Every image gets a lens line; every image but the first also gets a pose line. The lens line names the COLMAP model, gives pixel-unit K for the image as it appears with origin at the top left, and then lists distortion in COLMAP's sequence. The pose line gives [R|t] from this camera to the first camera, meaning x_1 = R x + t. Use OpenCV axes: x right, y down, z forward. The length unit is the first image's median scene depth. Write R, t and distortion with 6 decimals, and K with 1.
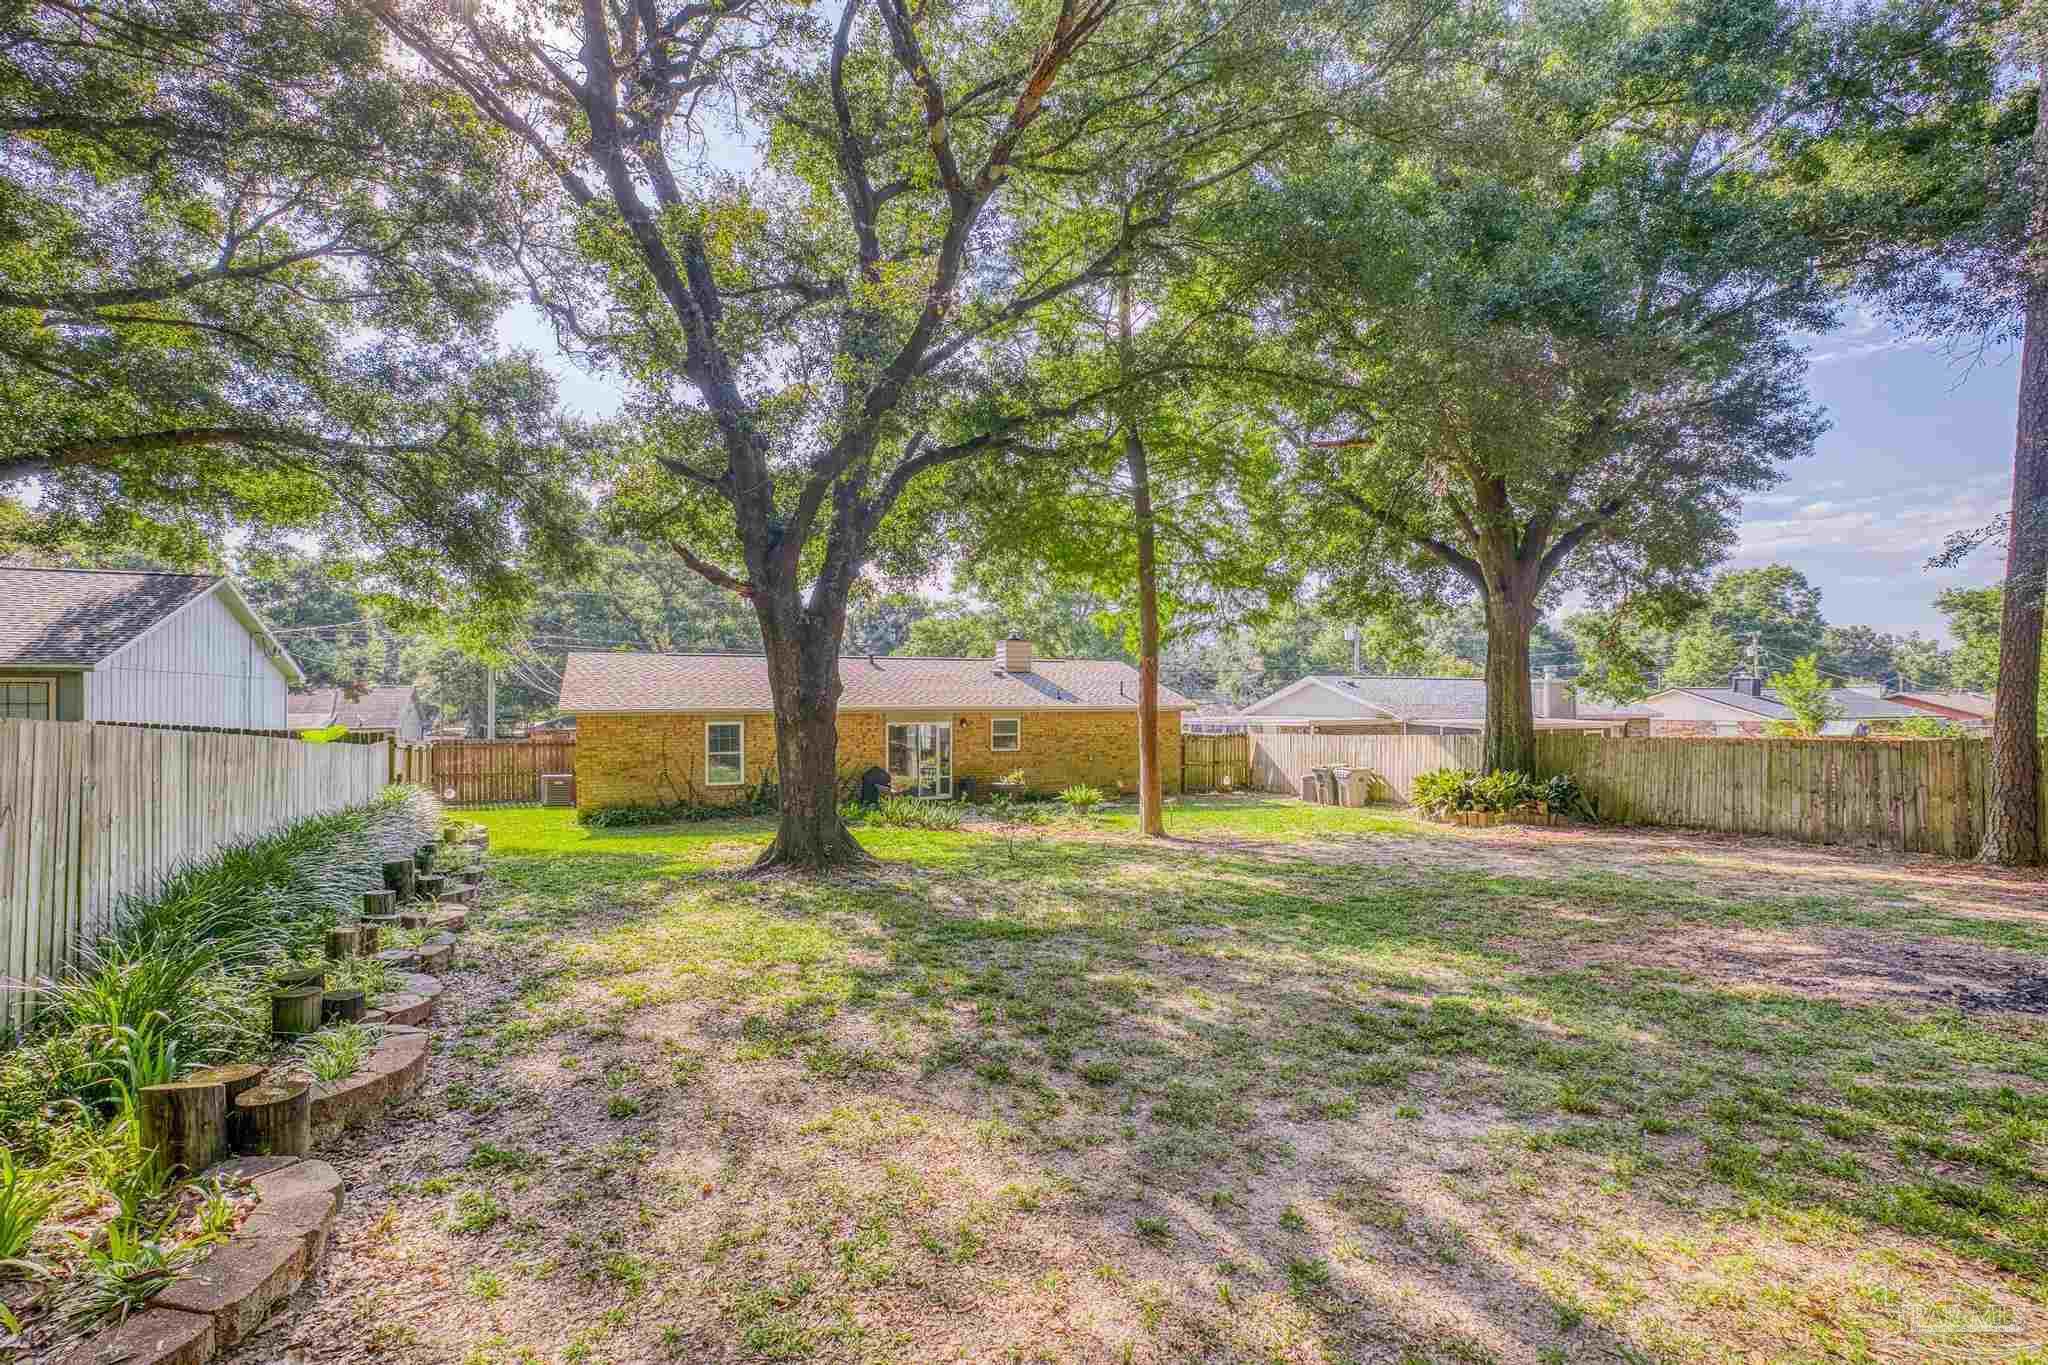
lens RADIAL K [[874.1, 0, 1018.8], [0, 874.1, 692.4], [0, 0, 1]] dist [-0.030742, 0.009214]
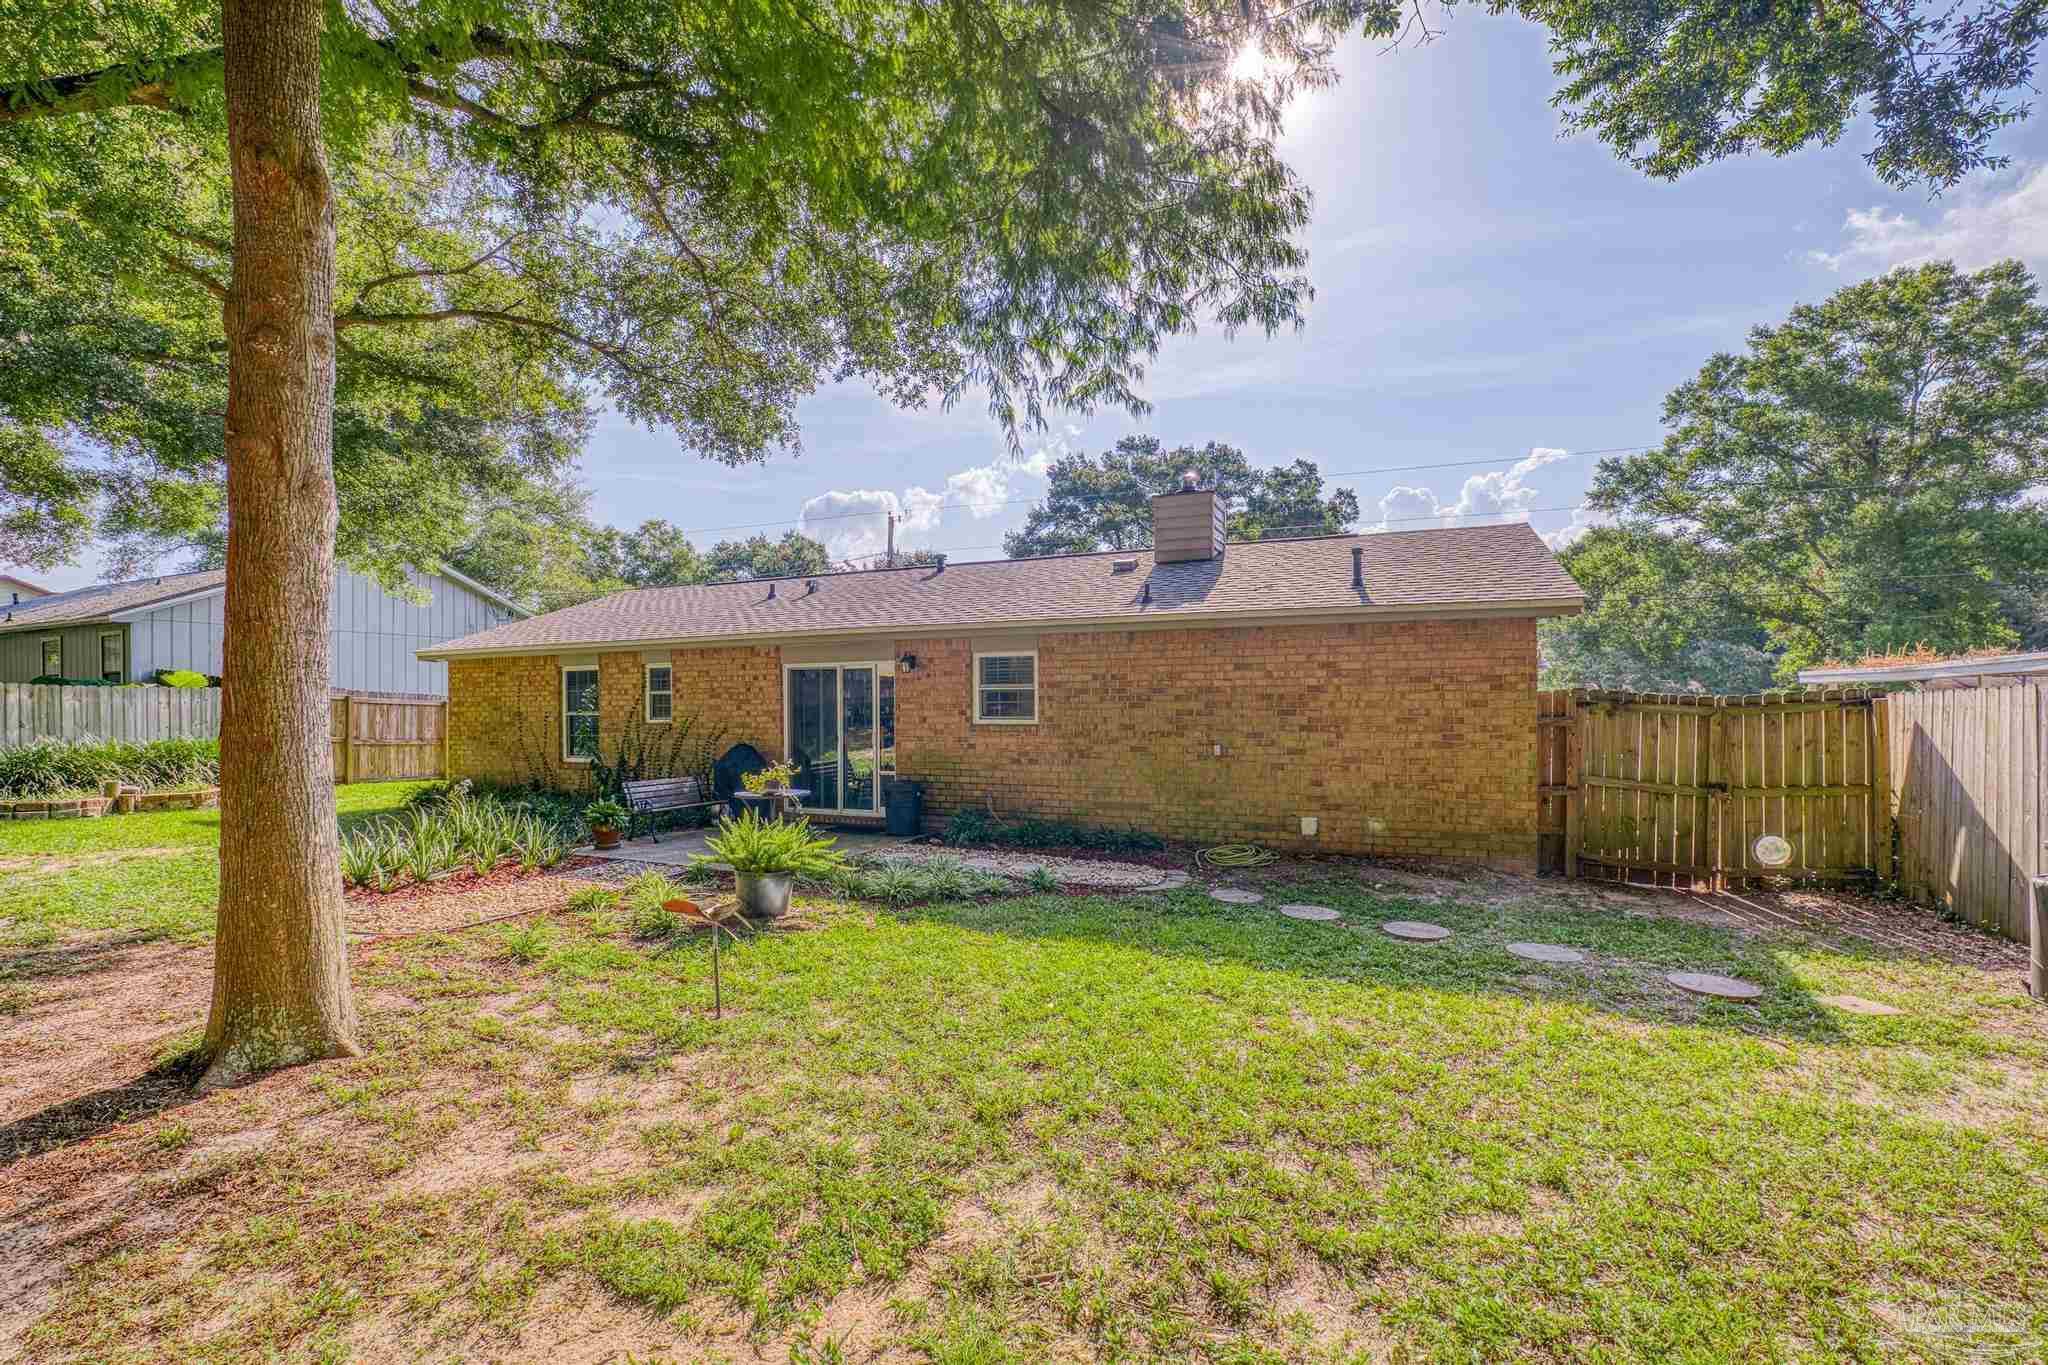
lens RADIAL K [[874.1, 0, 1028.7], [0, 874.1, 700.6], [0, 0, 1]] dist [-0.030742, 0.009214]
pose [[0.668842, -0.001552, -0.743403, 0.334908], [0.013111, 0.999867, 0.009709, 0.052294], [0.743289, -0.016241, 0.668773, 0.730831]]
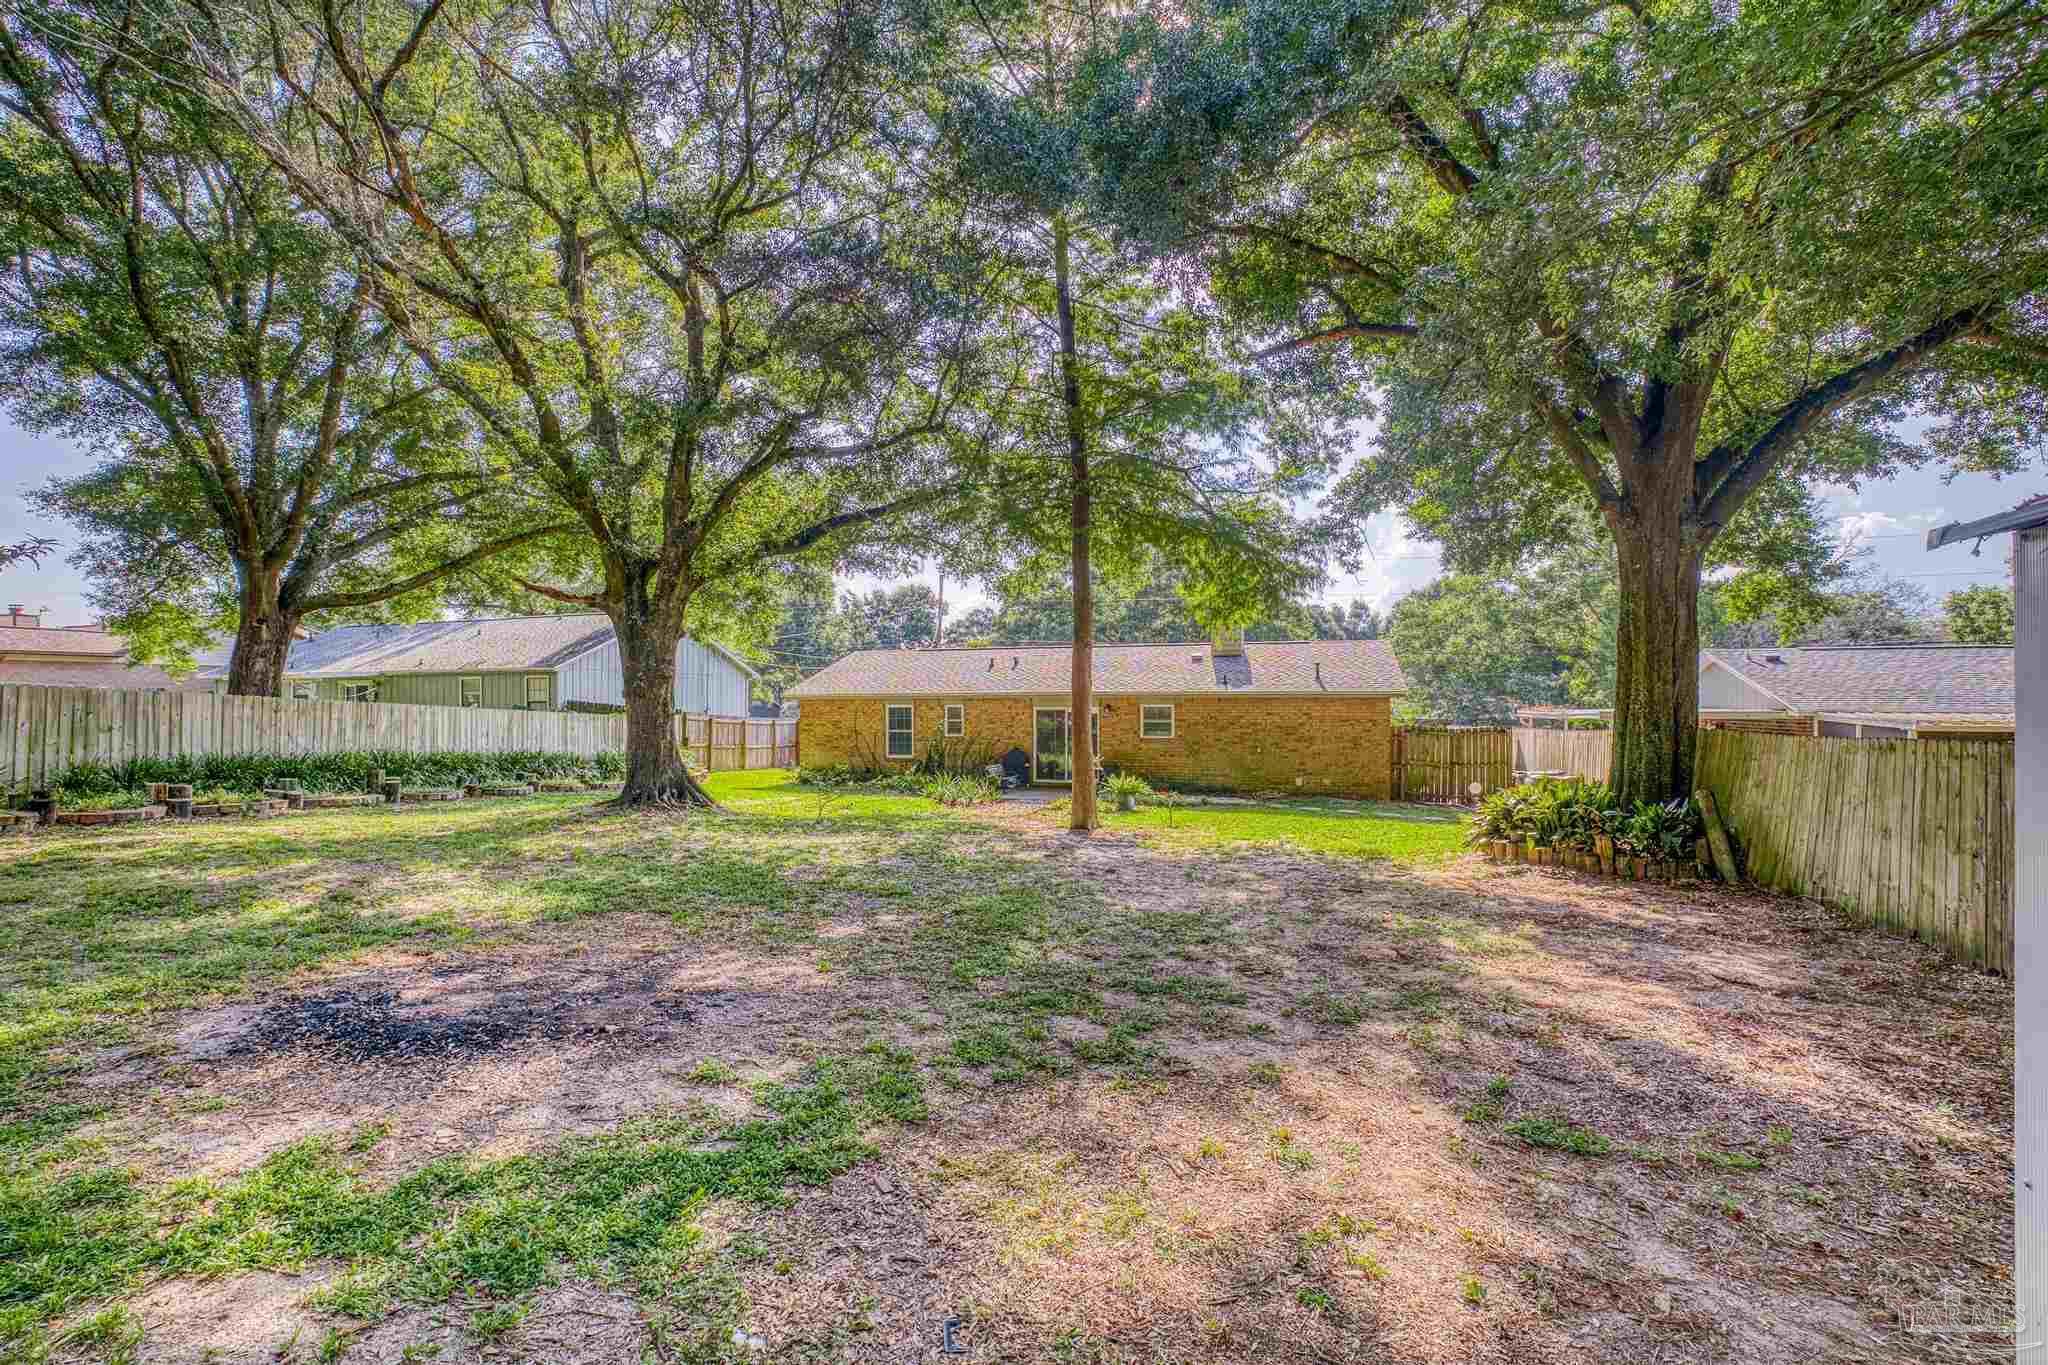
lens RADIAL K [[874.1, 0, 1027.1], [0, 874.1, 694.3], [0, 0, 1]] dist [-0.030742, 0.009214]
pose [[0.748431, -0.003577, -0.663203, 0.527655], [0.008365, 0.999957, 0.004046, 0.014117], [0.663160, -0.008576, 0.748428, 0.196461]]
